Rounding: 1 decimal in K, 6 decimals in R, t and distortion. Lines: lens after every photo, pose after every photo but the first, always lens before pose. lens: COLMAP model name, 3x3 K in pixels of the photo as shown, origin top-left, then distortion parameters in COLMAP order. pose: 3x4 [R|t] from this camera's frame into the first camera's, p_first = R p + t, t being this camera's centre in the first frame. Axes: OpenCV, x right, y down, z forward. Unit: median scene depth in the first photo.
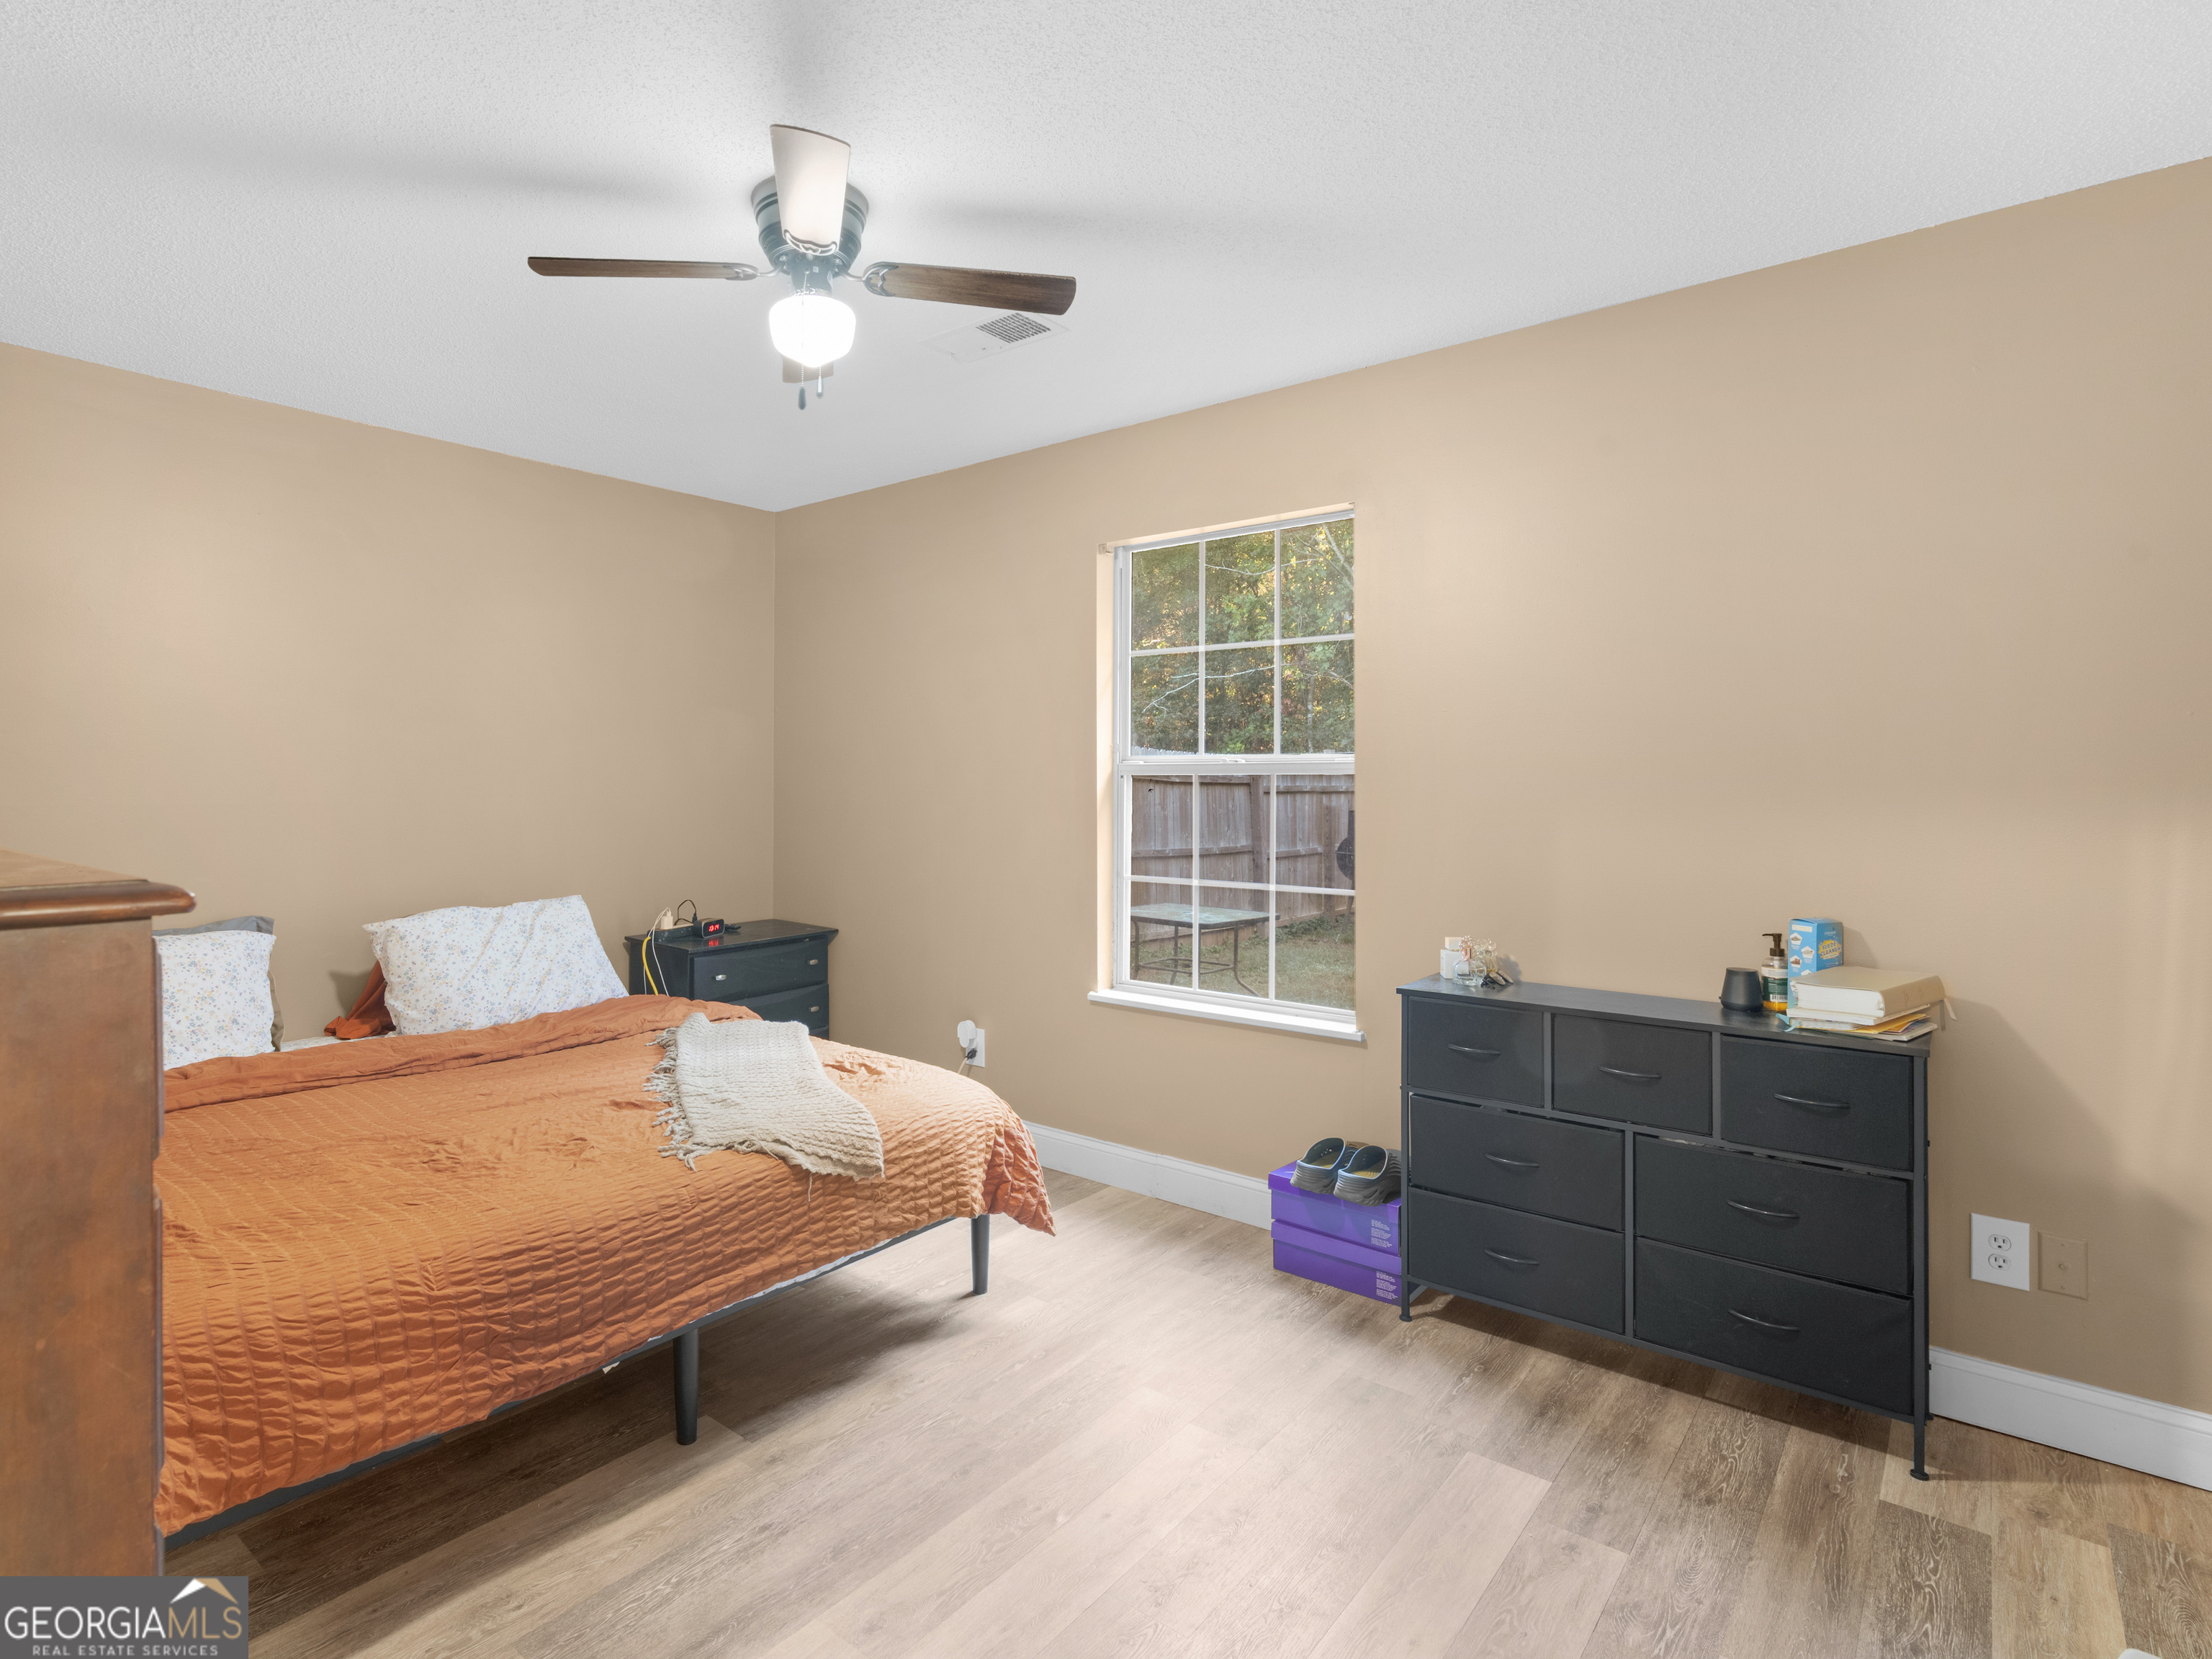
lens RADIAL K [[1159.5, 0, 1069.4], [0, 1159.5, 726.6], [0, 0, 1]] dist [0.001978, 0.001008]
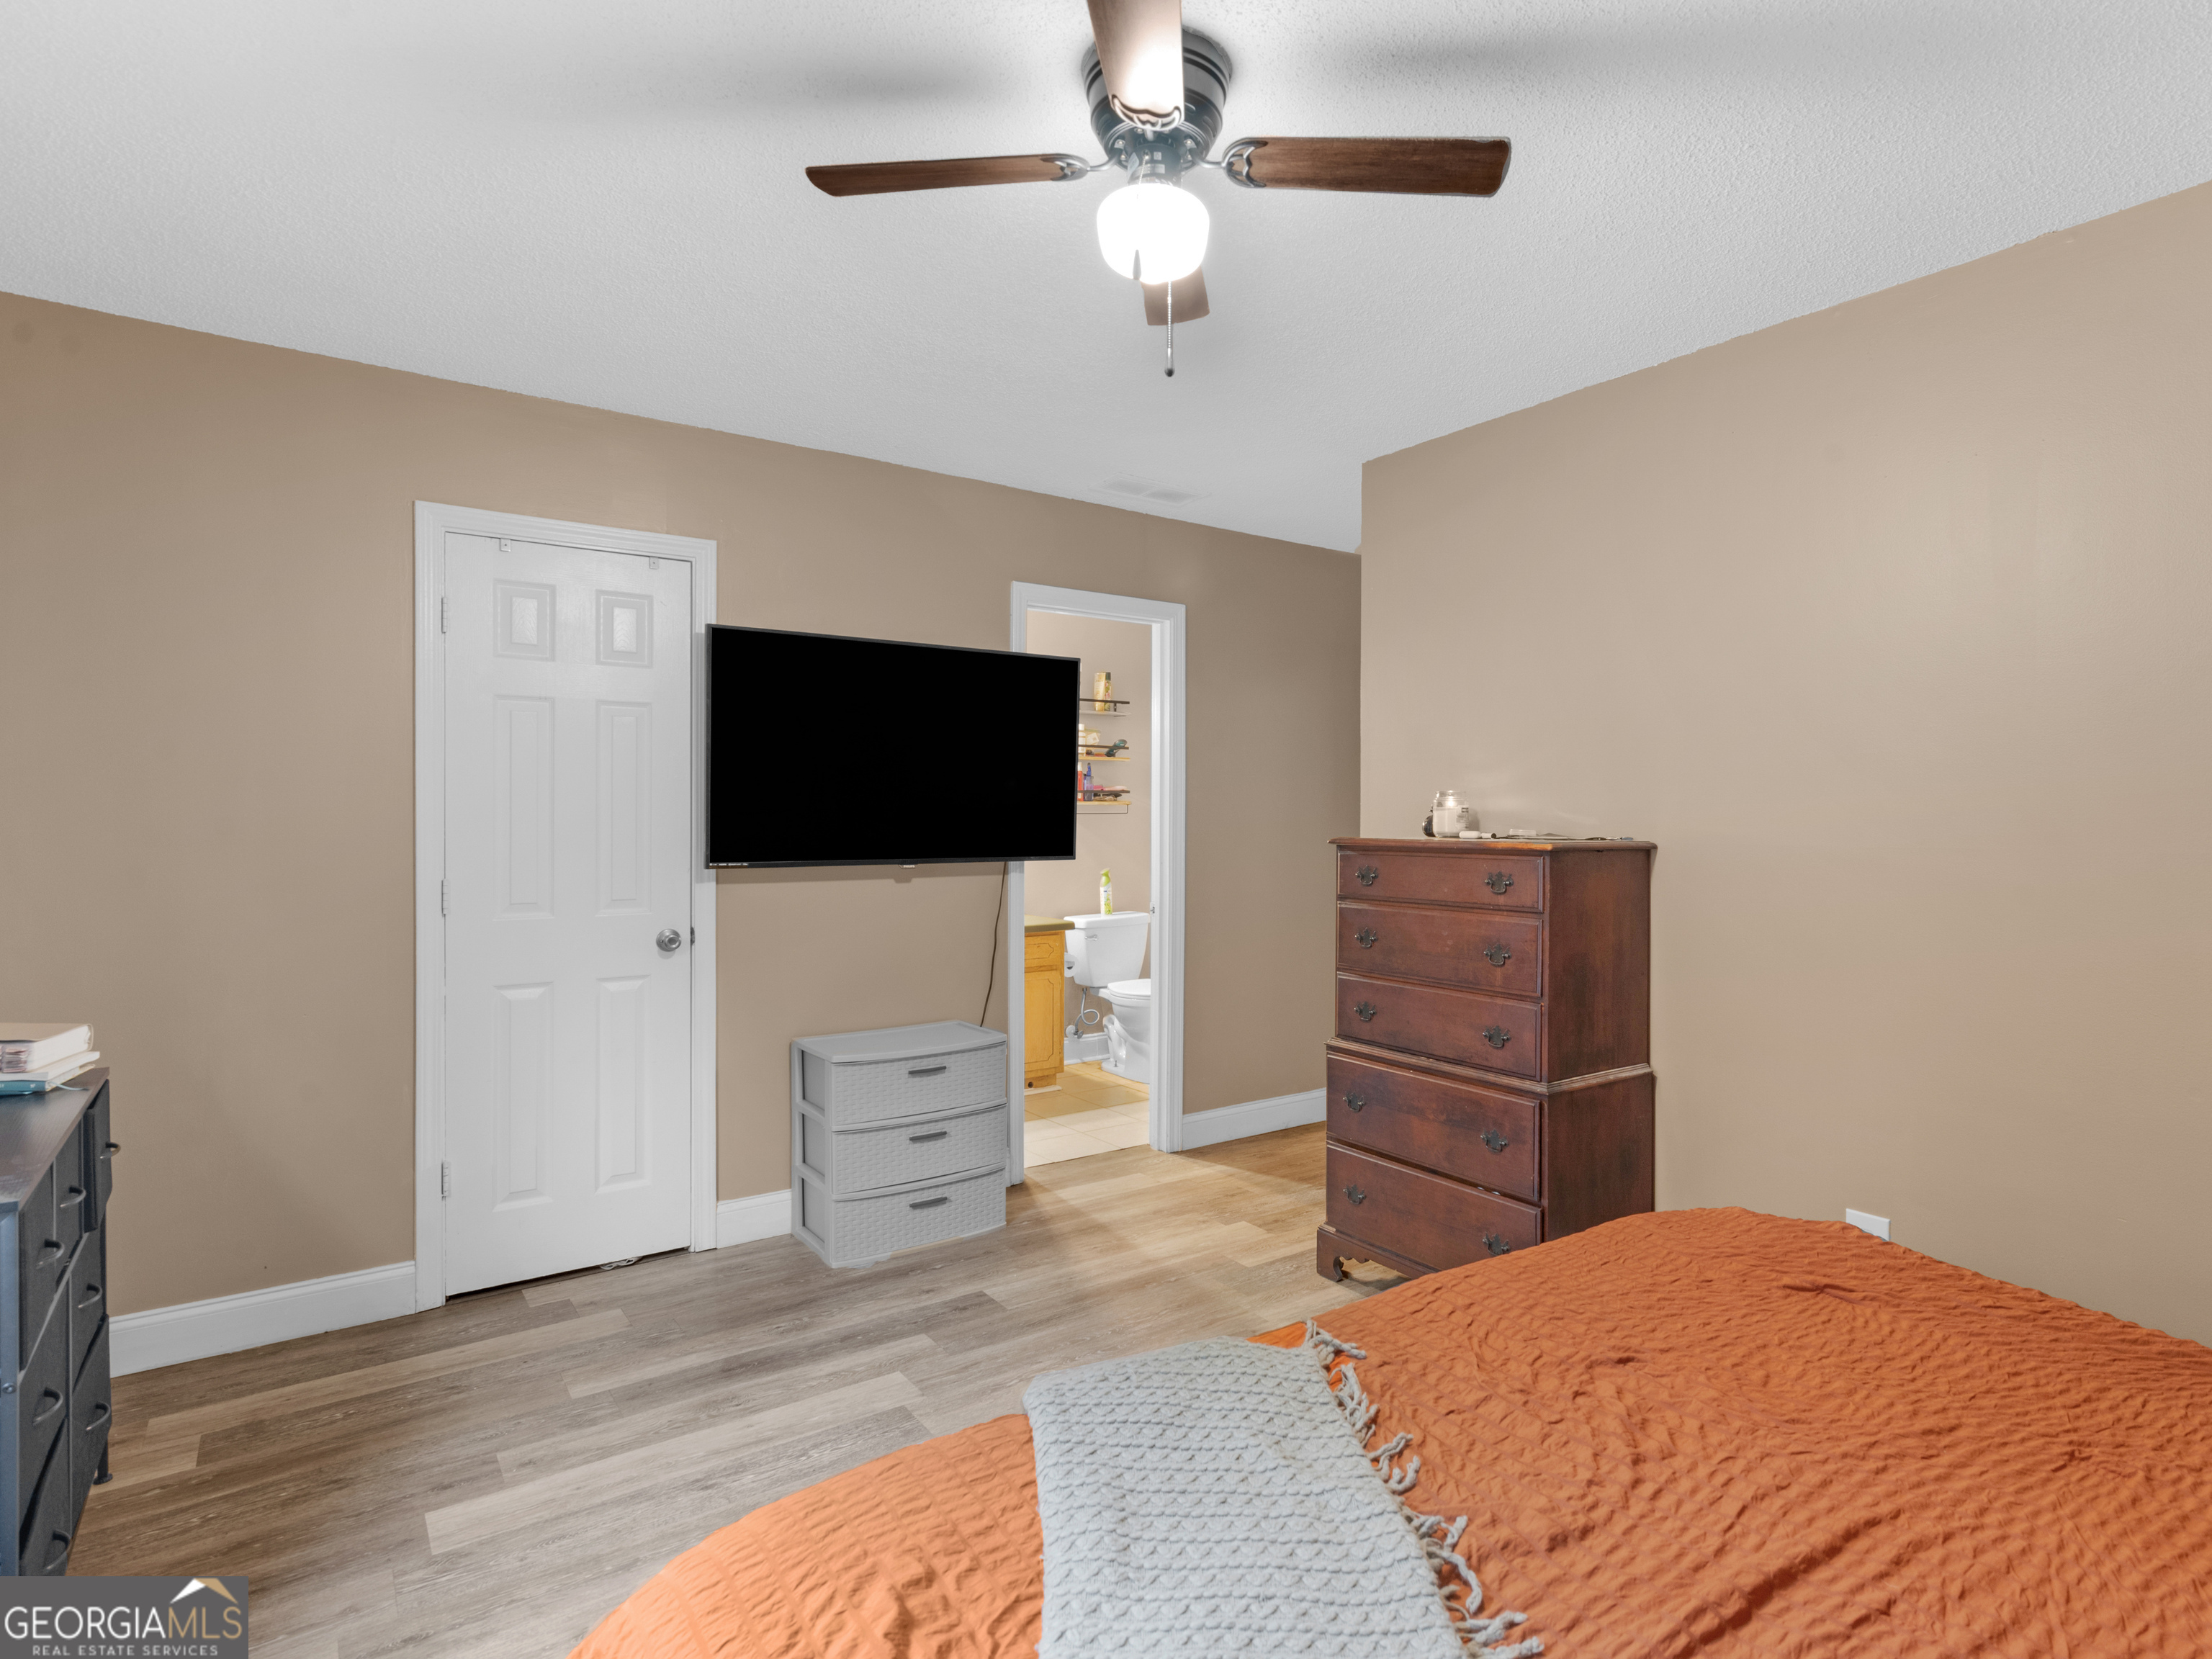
lens RADIAL K [[1140.0, 0, 1209.7], [0, 1140.0, 816.5], [0, 0, 1]] dist [0.000398, 0.000259]
pose [[-0.967730, -0.011720, 0.251718, -0.449066], [-0.025041, 0.998446, -0.049784, 0.074819], [-0.250744, -0.054480, -0.966519, 1.682097]]
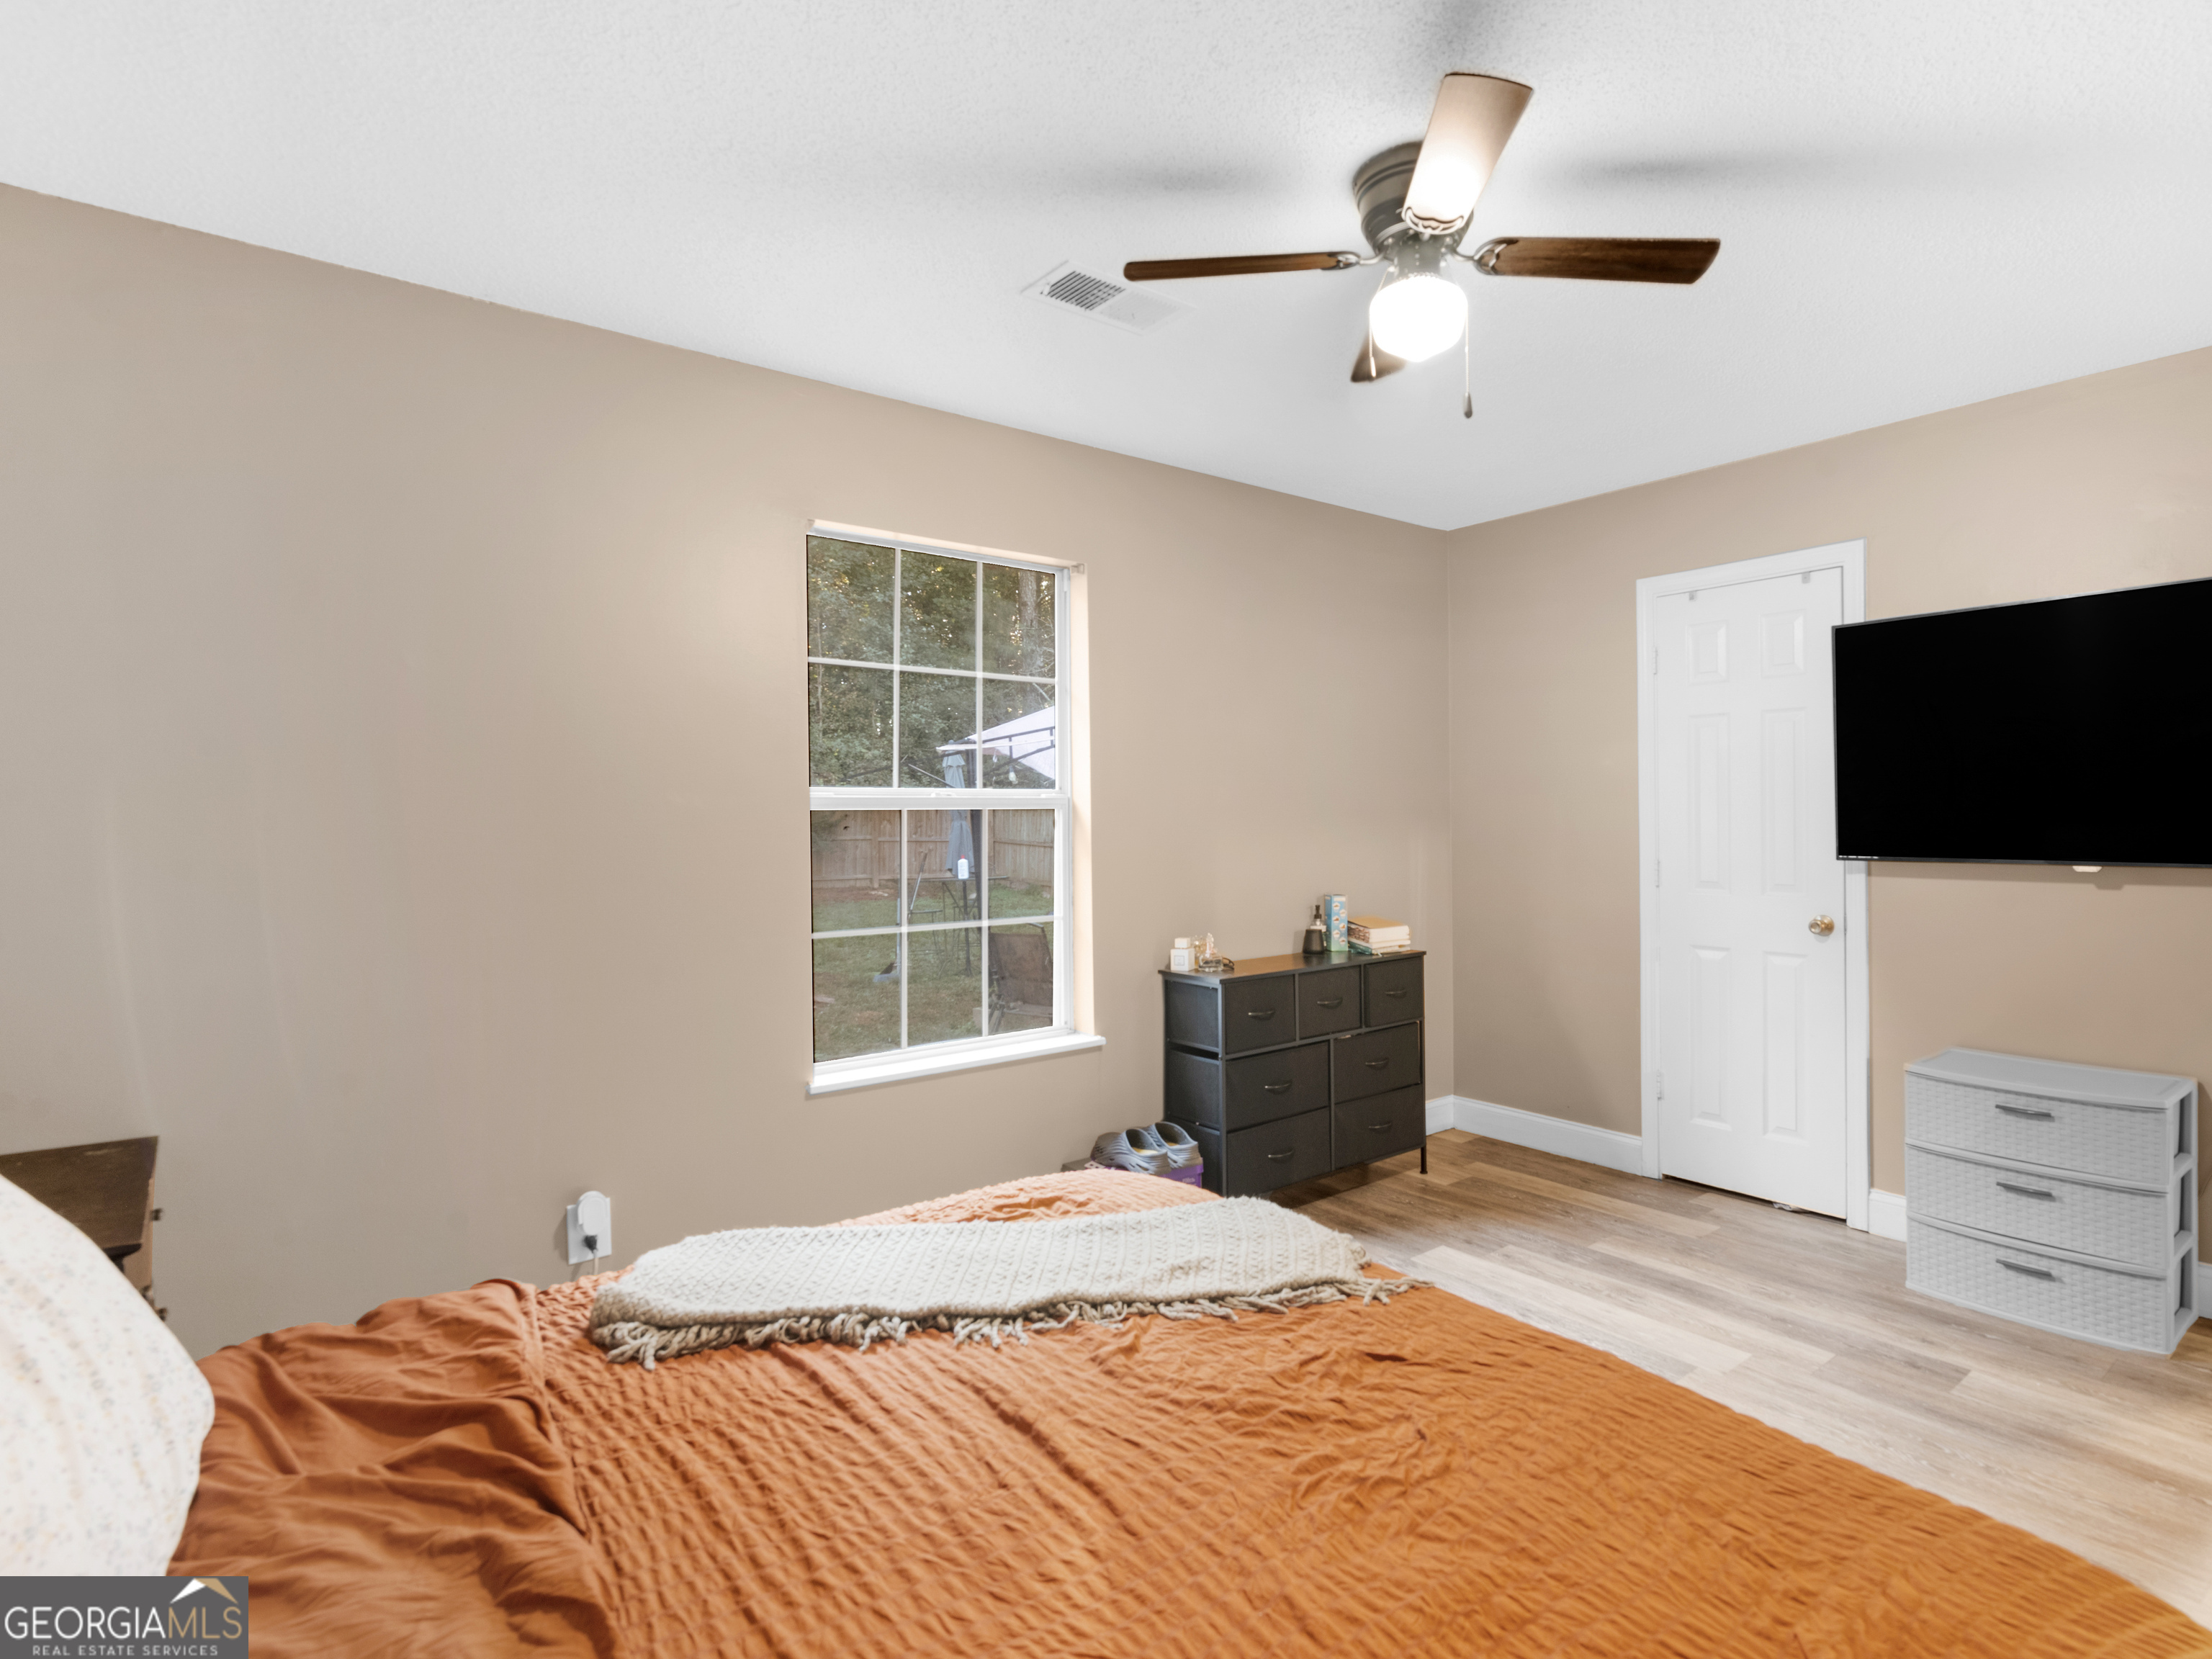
lens RADIAL K [[1140.0, 0, 1209.7], [0, 1140.0, 816.5], [0, 0, 1]] dist [0.000398, 0.000259]
pose [[0.194078, -0.013857, 0.980888, -1.117251], [-0.040466, 0.998936, 0.022118, 0.027222], [-0.980151, -0.043986, 0.193310, 0.959407]]
